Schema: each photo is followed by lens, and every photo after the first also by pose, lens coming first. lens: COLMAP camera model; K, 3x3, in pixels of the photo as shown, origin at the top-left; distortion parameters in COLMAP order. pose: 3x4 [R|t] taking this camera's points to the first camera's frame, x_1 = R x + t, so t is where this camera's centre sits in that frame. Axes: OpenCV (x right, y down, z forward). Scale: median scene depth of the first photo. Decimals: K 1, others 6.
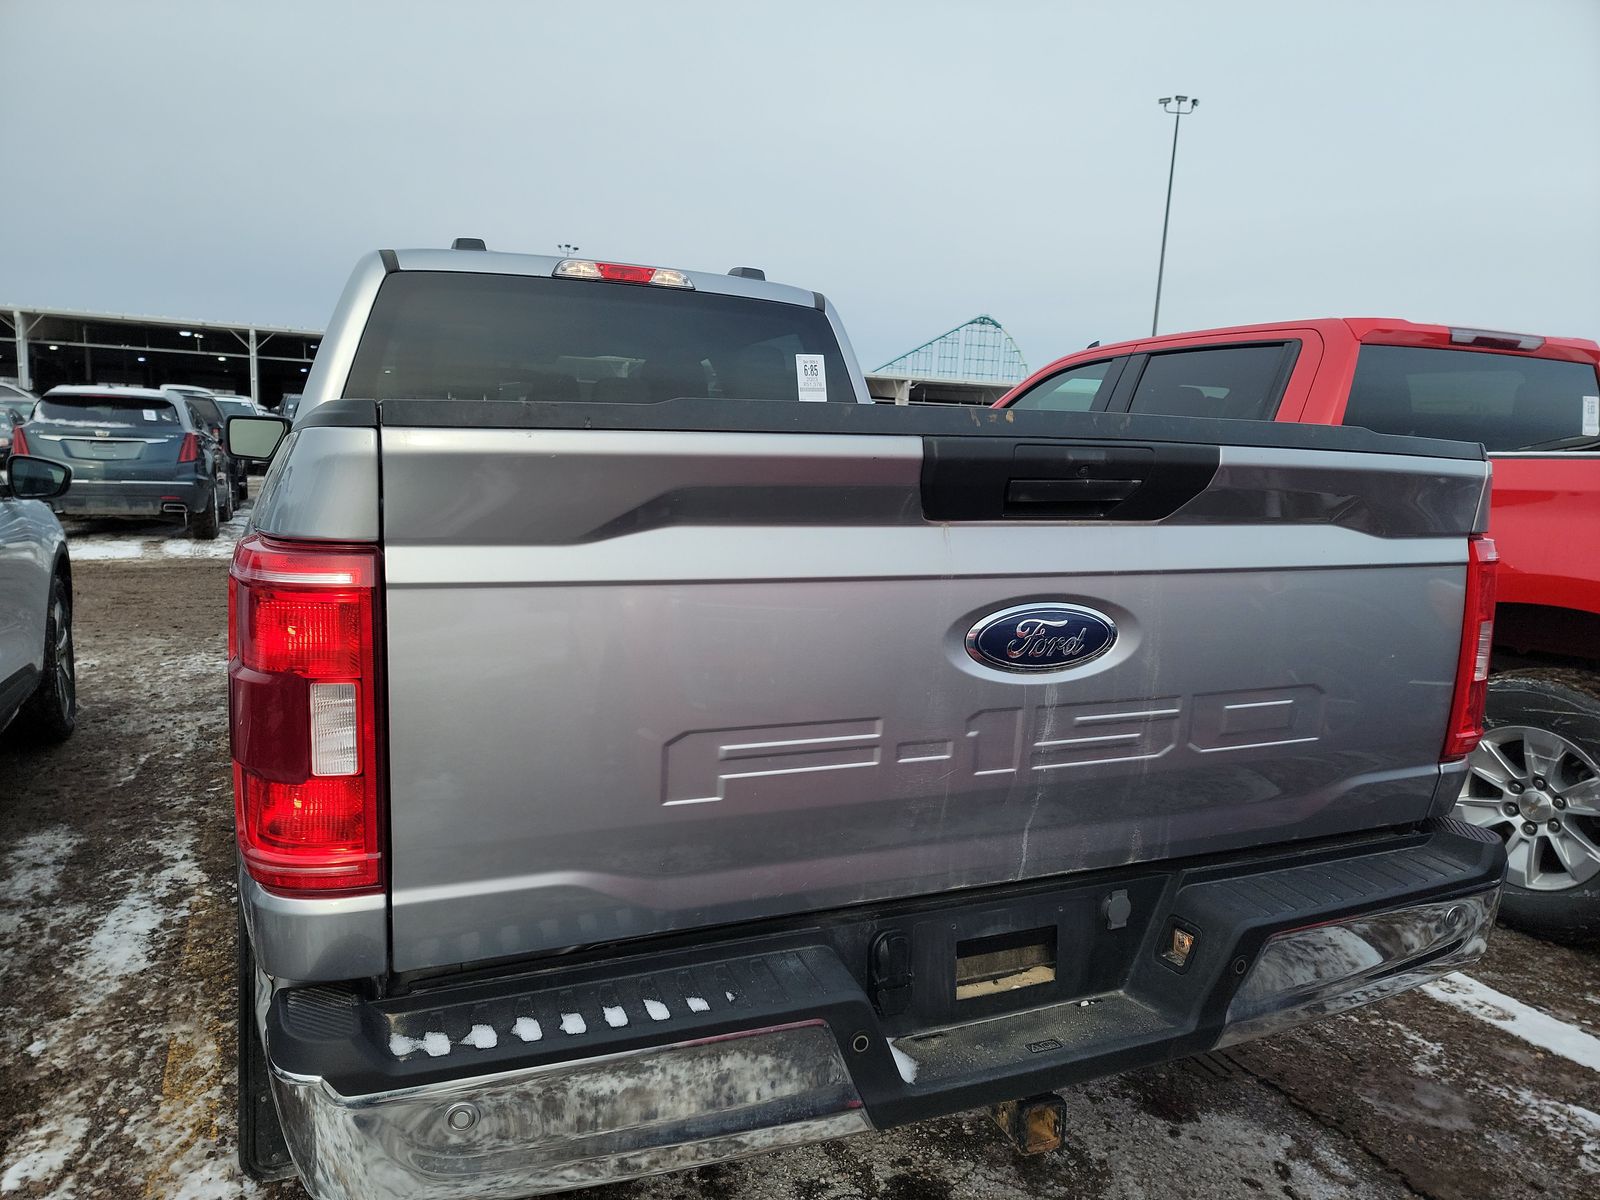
lens RADIAL K [[1135.1, 0, 806.0], [0, 1135.1, 604.2], [0, 0, 1]] dist [0.094213, -0.076293]
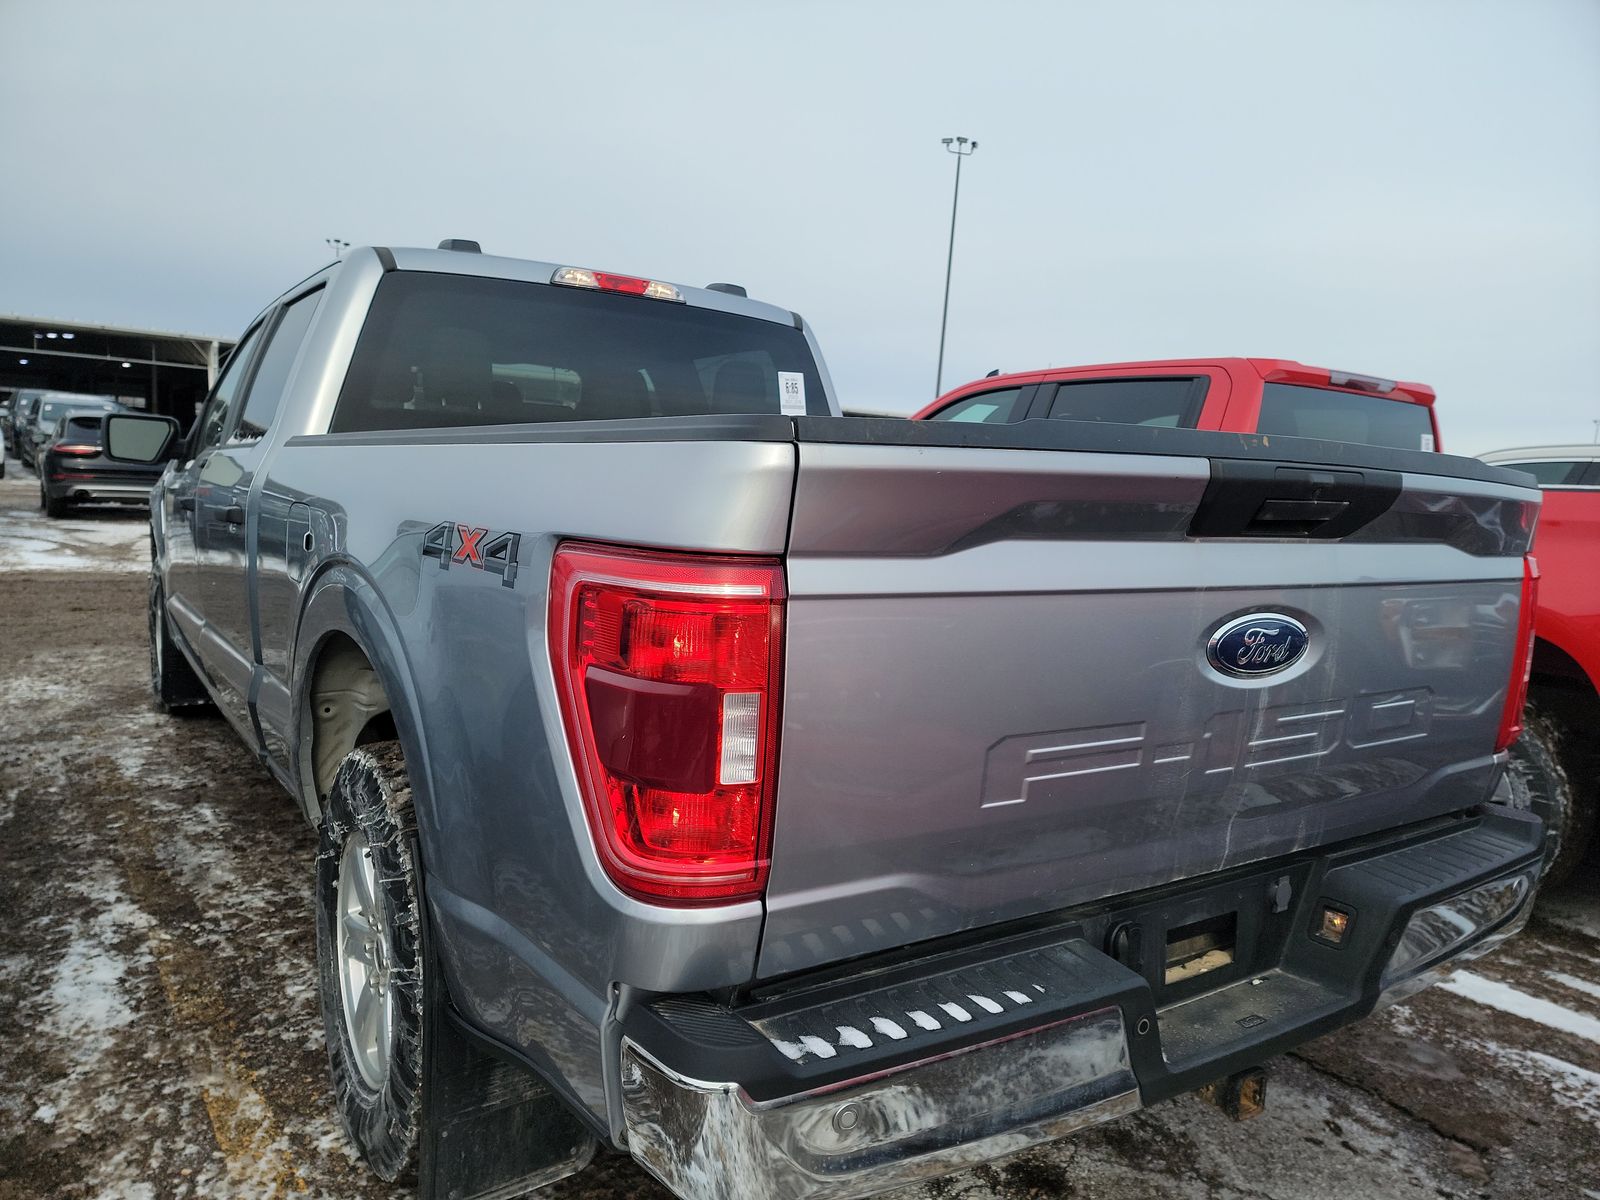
lens RADIAL K [[1141.0, 0, 799.3], [0, 1141.0, 606.6], [0, 0, 1]] dist [0.089121, -0.077102]
pose [[0.982107, -0.001343, 0.188319, -0.267255], [0.003668, 0.999921, -0.012000, 0.002594], [-0.188288, 0.012476, 0.982035, 0.000098]]
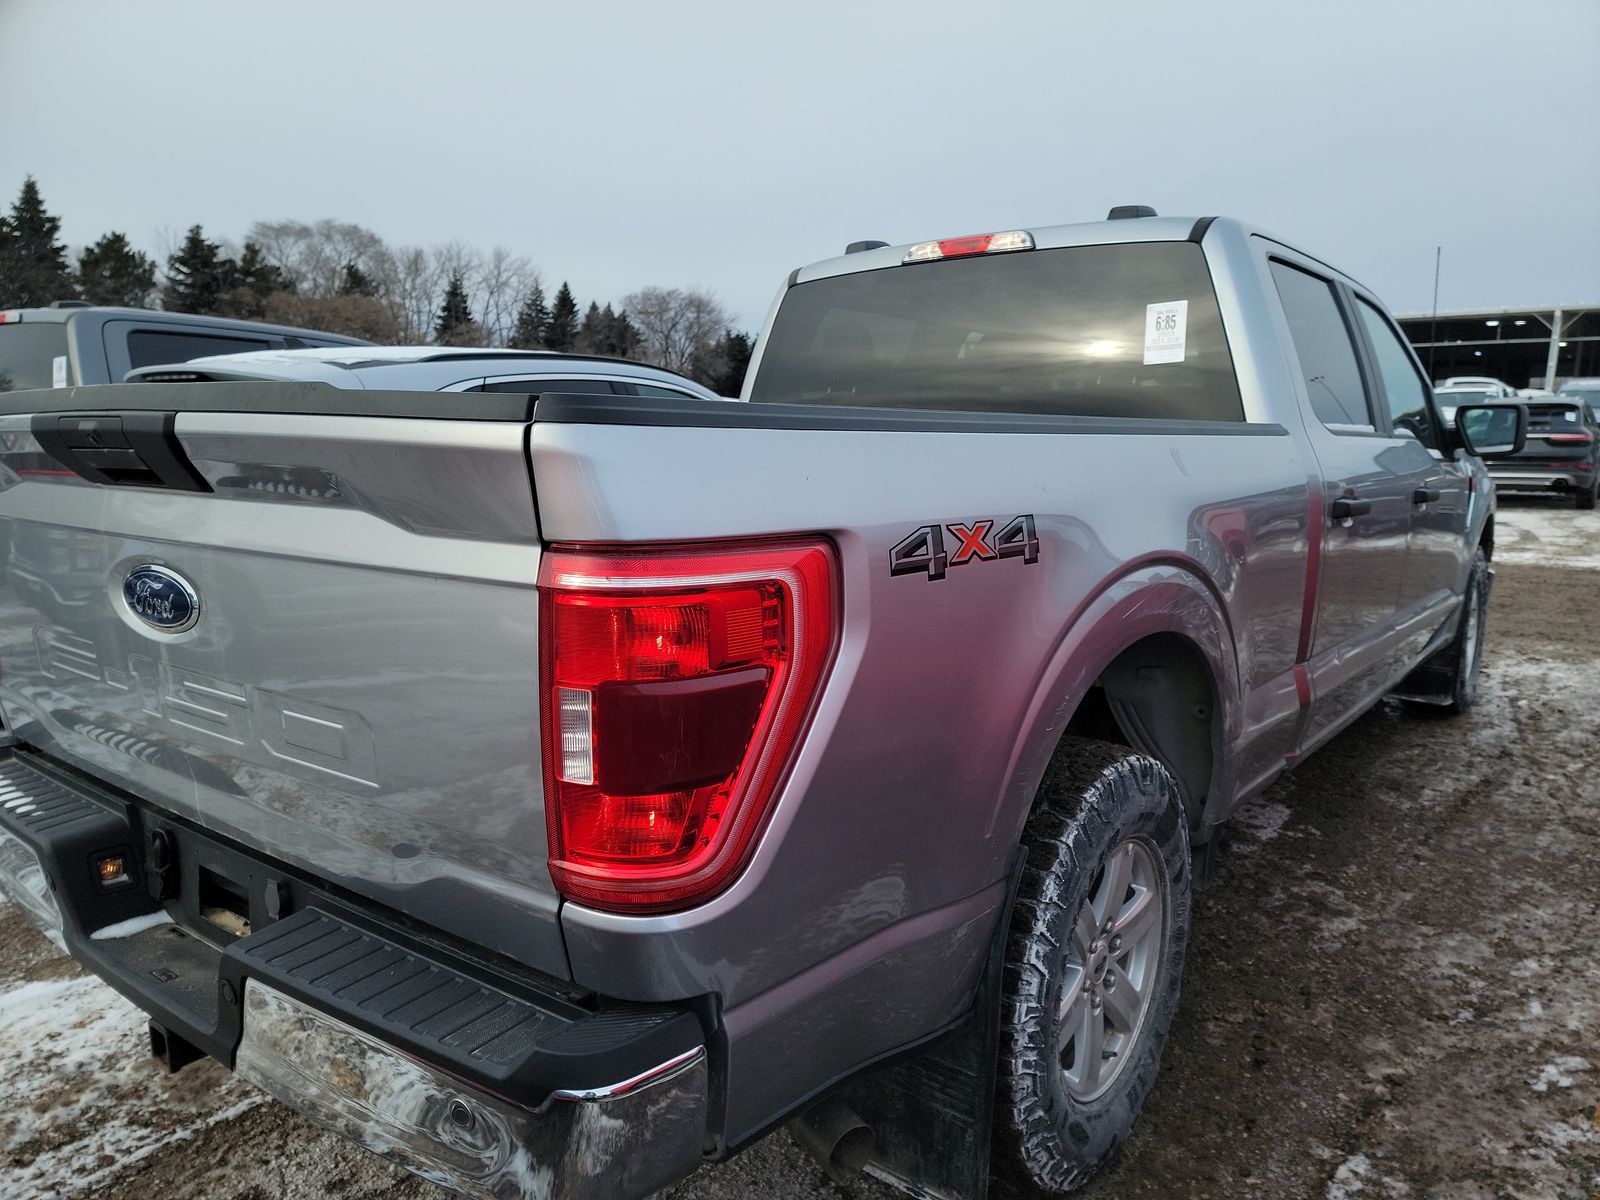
lens RADIAL K [[1125.1, 0, 797.8], [0, 1125.1, 598.7], [0, 0, 1]] dist [0.006631, 0.002382]
pose [[0.488214, 0.097814, -0.867225, 0.844094], [-0.092969, 0.993874, 0.059761, -0.057420], [0.867758, 0.051449, 0.494317, 0.597810]]
